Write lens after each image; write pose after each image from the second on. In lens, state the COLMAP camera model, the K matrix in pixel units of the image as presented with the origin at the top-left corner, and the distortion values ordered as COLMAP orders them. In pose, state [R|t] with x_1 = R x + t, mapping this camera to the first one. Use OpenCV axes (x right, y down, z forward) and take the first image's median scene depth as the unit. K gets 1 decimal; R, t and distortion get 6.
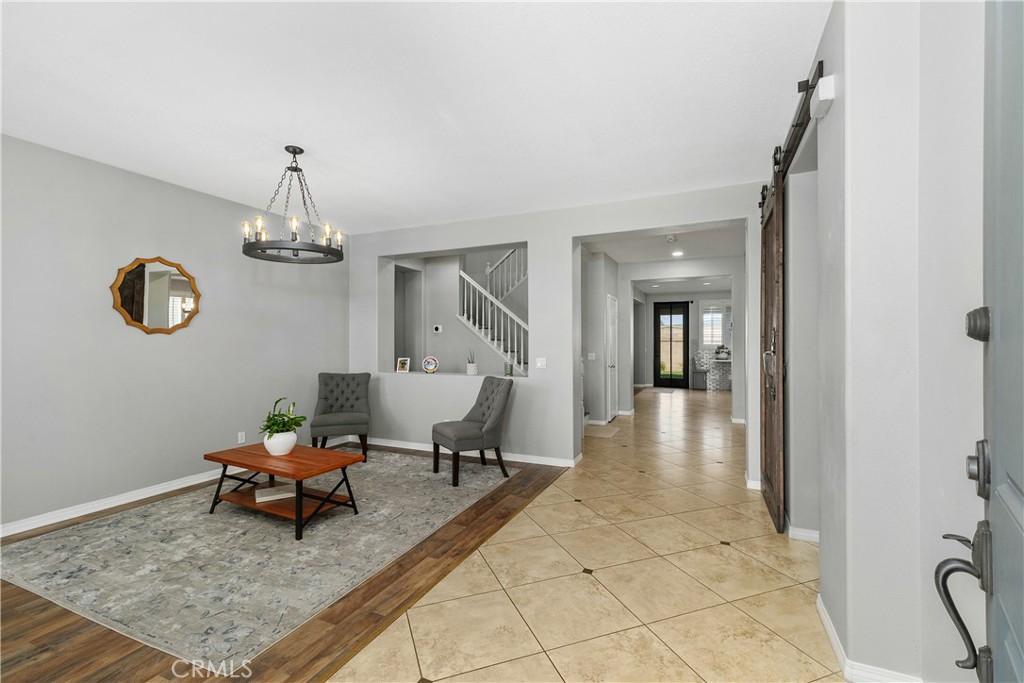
lens RADIAL K [[449.2, 0, 510.4], [0, 449.2, 343.3], [0, 0, 1]] dist [0.015937, -0.001595]
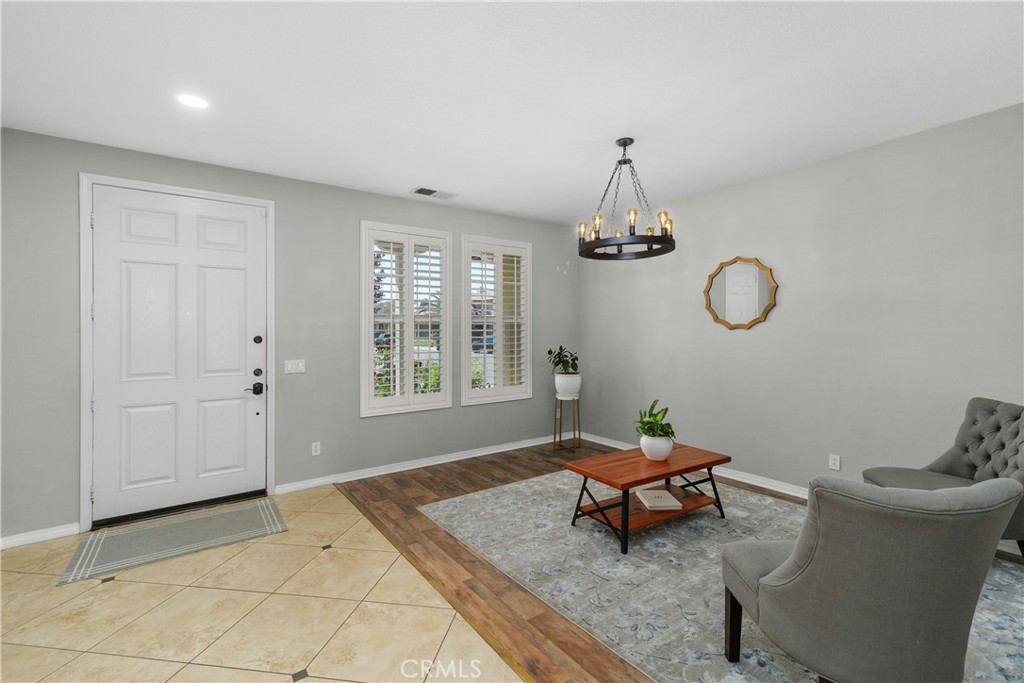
lens RADIAL K [[449.2, 0, 509.3], [0, 449.2, 335.1], [0, 0, 1]] dist [0.015937, -0.001595]
pose [[-0.502193, 0.011373, -0.864681, 0.567301], [0.008237, 0.999931, 0.008368, -0.028224], [0.864716, -0.002920, -0.502252, 1.513081]]
